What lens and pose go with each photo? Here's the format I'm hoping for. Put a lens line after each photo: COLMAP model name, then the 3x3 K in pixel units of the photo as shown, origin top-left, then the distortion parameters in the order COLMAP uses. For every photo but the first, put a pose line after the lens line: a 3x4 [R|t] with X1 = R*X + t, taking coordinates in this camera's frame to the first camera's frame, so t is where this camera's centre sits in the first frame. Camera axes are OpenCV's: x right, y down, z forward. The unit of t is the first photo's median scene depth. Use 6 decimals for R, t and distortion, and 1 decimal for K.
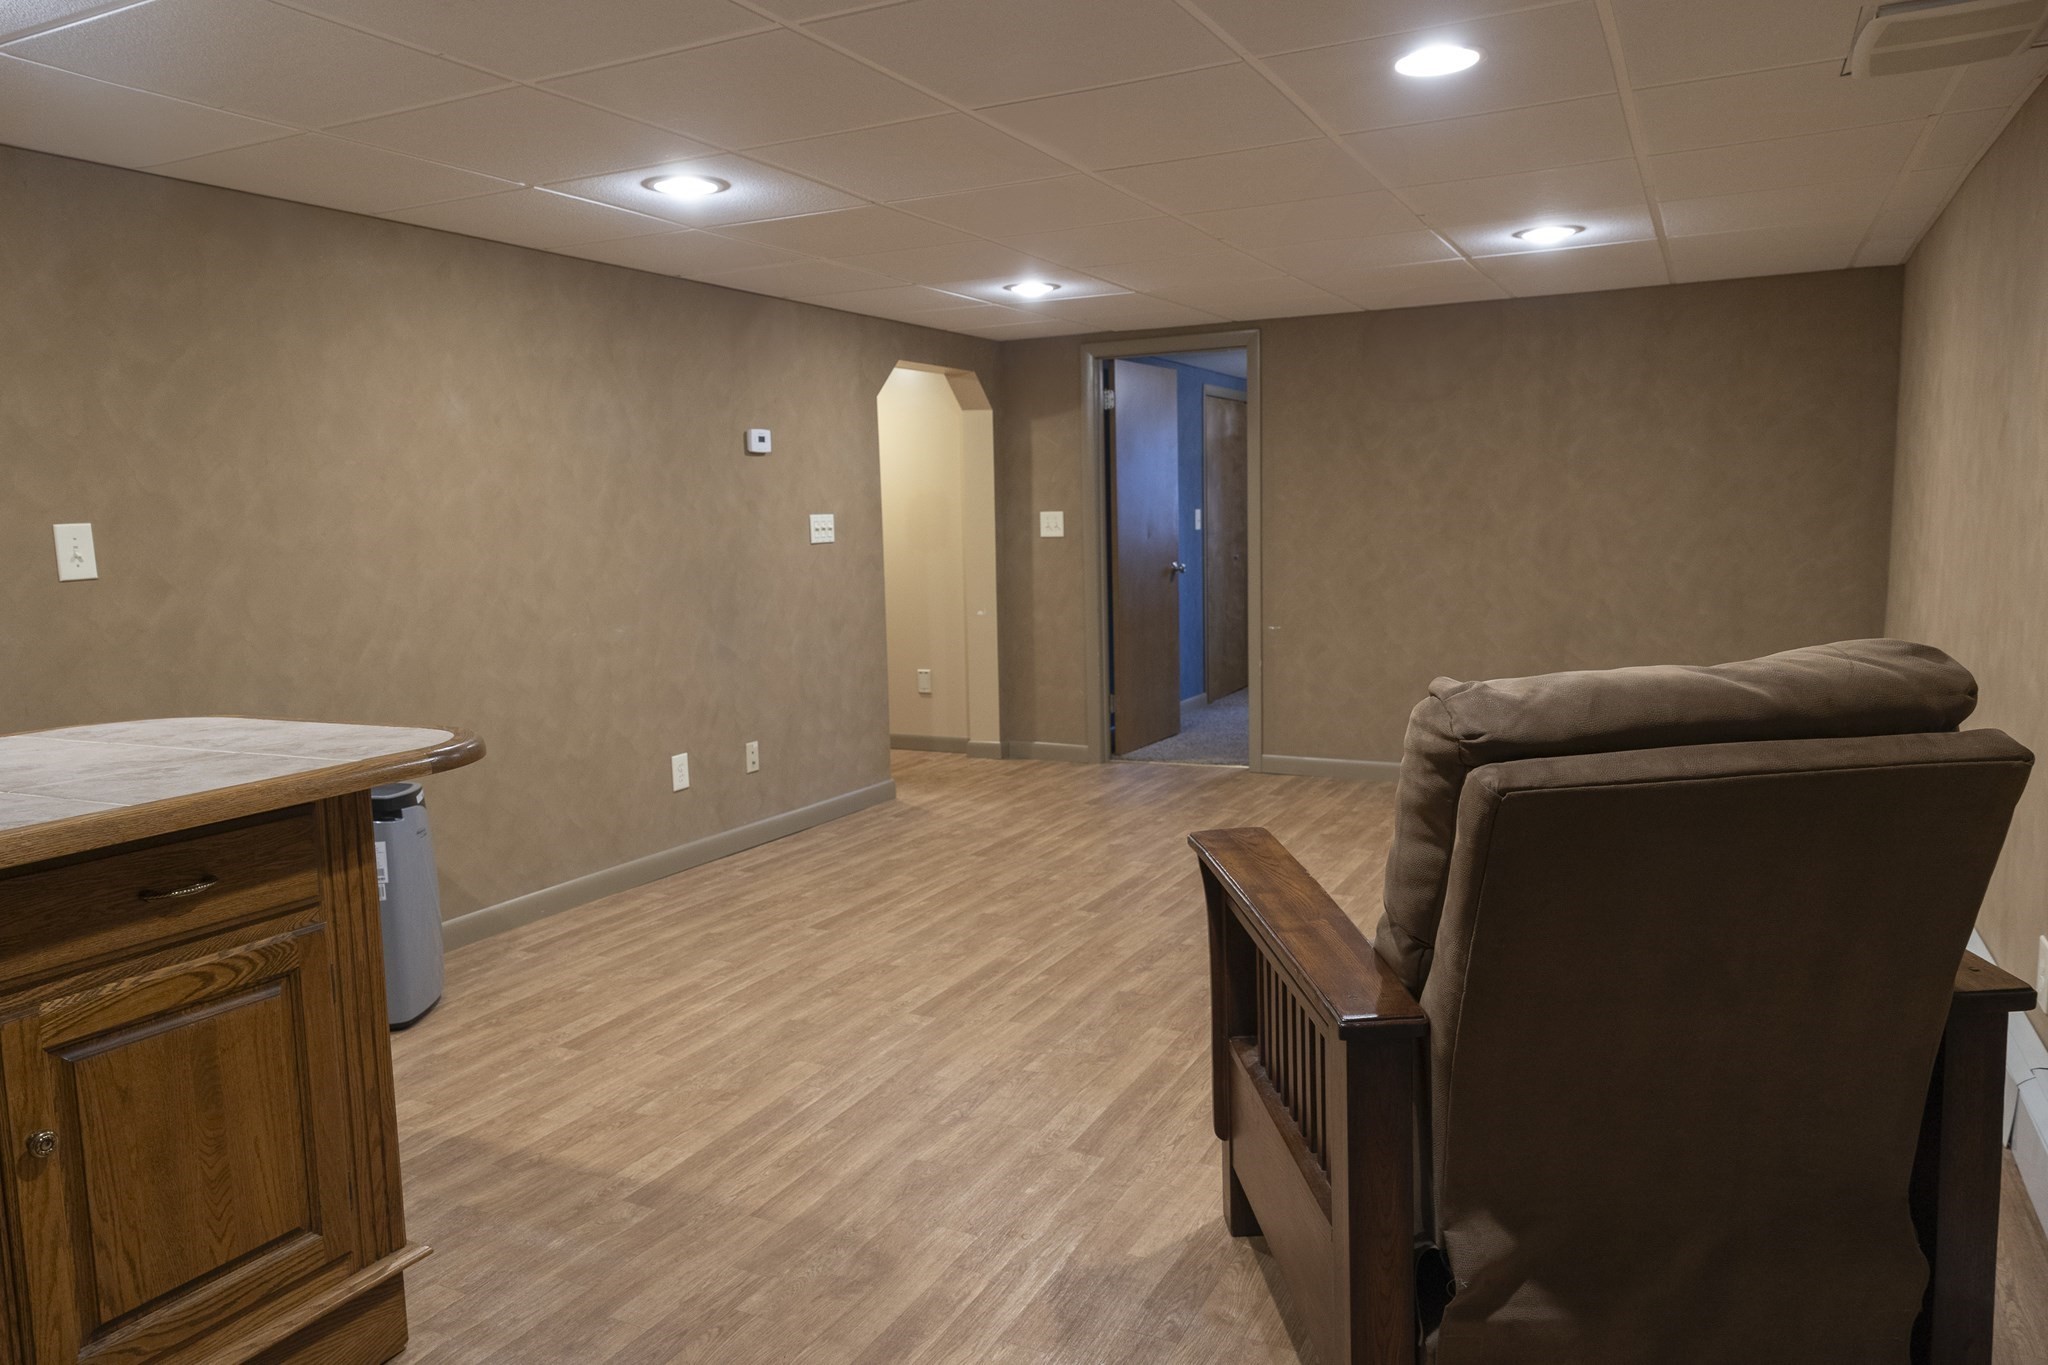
lens RADIAL K [[1394.3, 0, 1014.4], [0, 1394.3, 675.3], [0, 0, 1]] dist [0.008863, 0.000431]
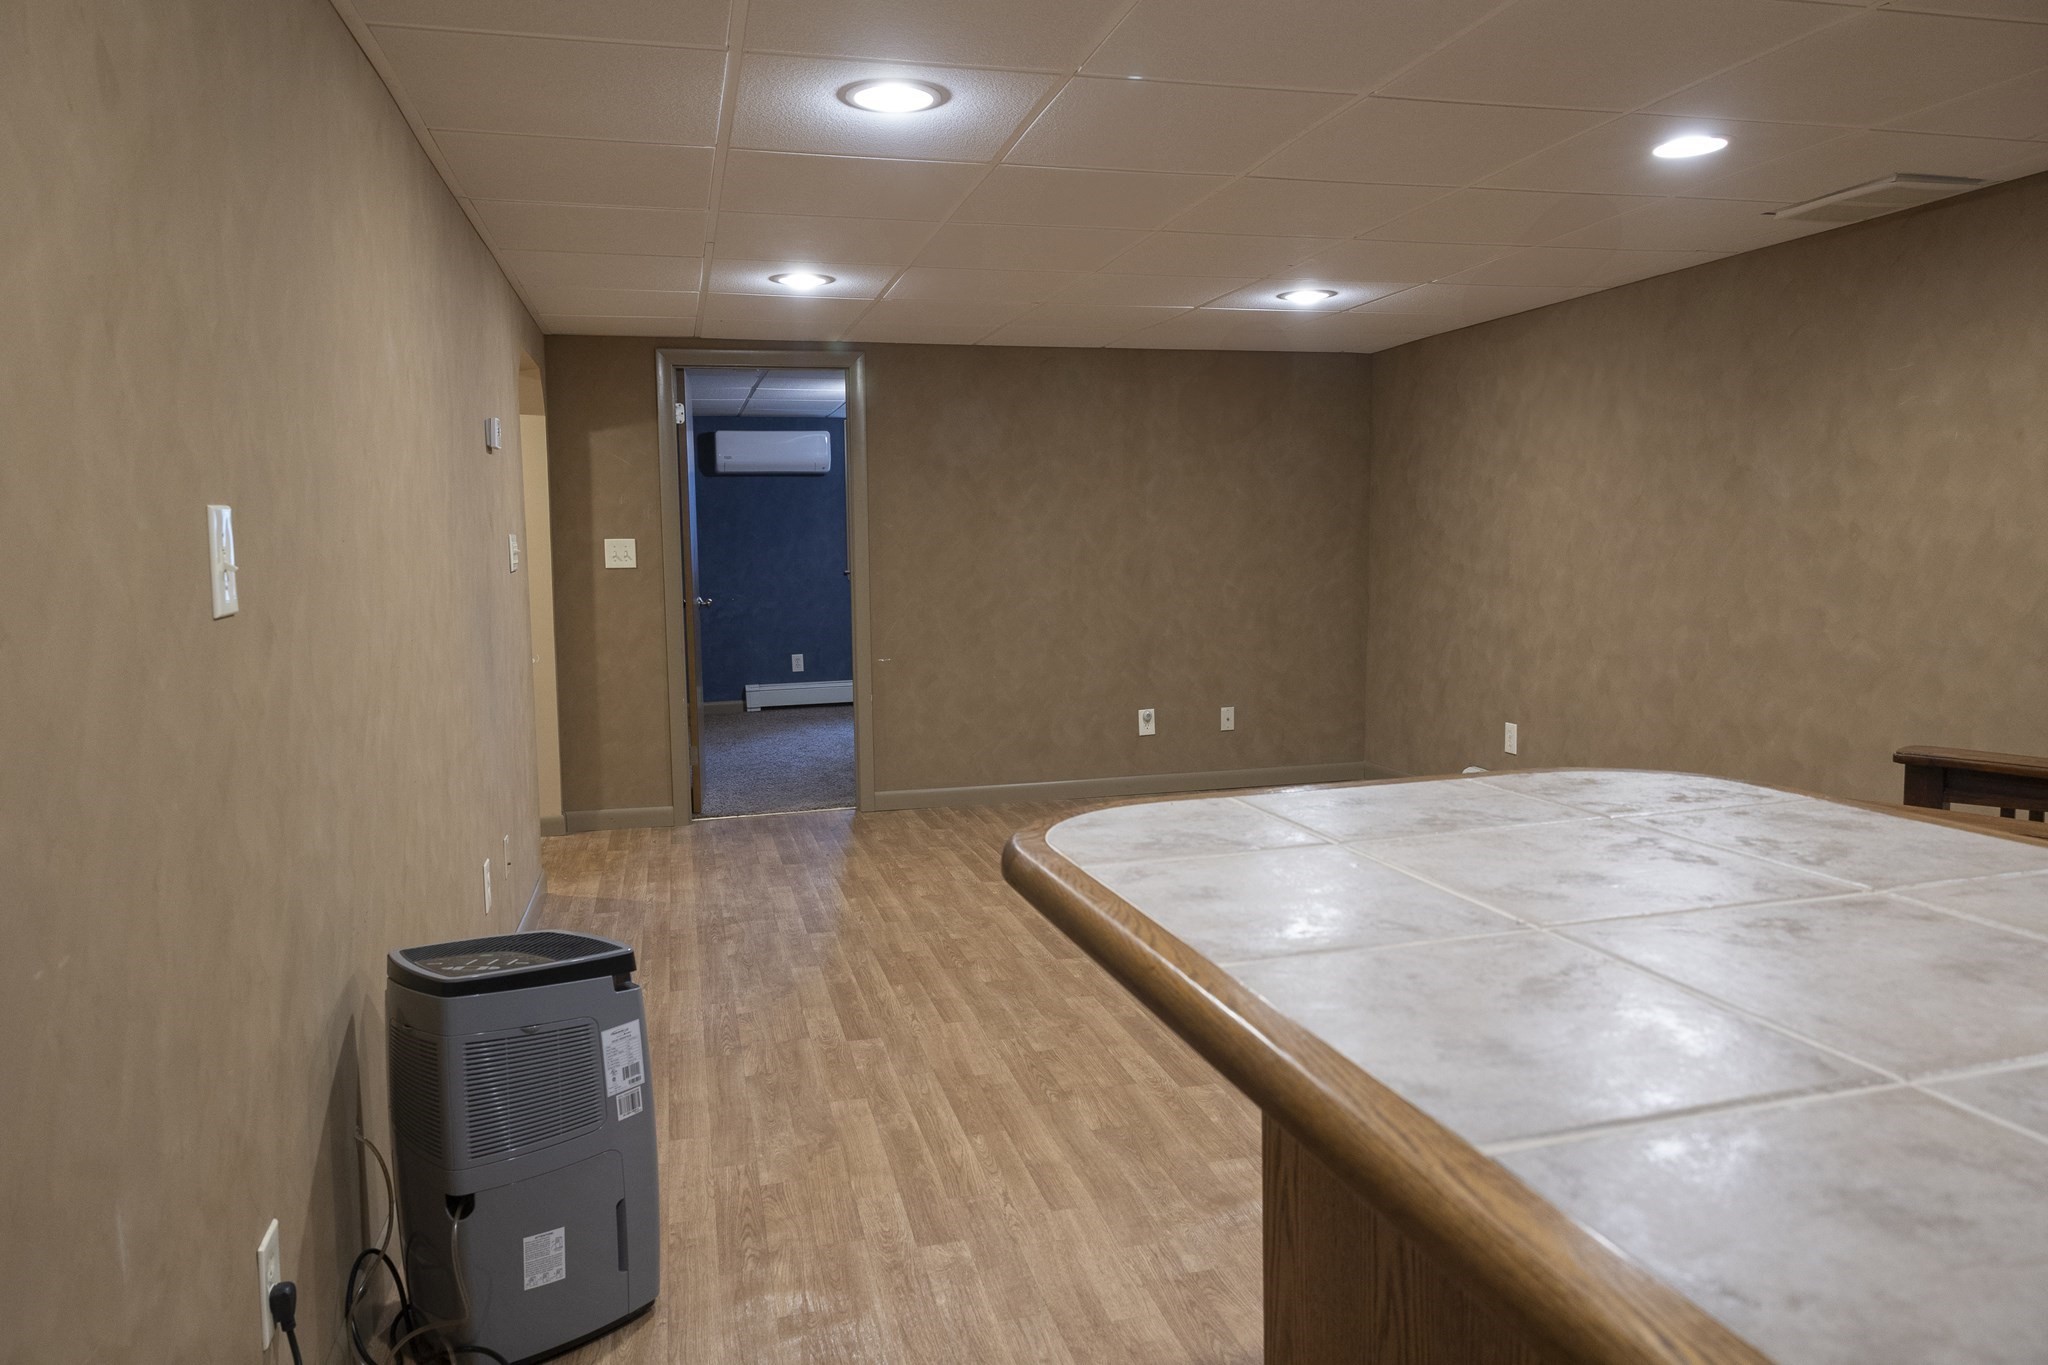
lens RADIAL K [[1394.3, 0, 1014.4], [0, 1394.3, 675.3], [0, 0, 1]] dist [0.008863, 0.000431]
pose [[0.745146, -0.051734, 0.664892, -0.598681], [0.073707, 0.997267, -0.005008, -0.018014], [-0.662816, 0.052739, 0.746922, 0.324419]]
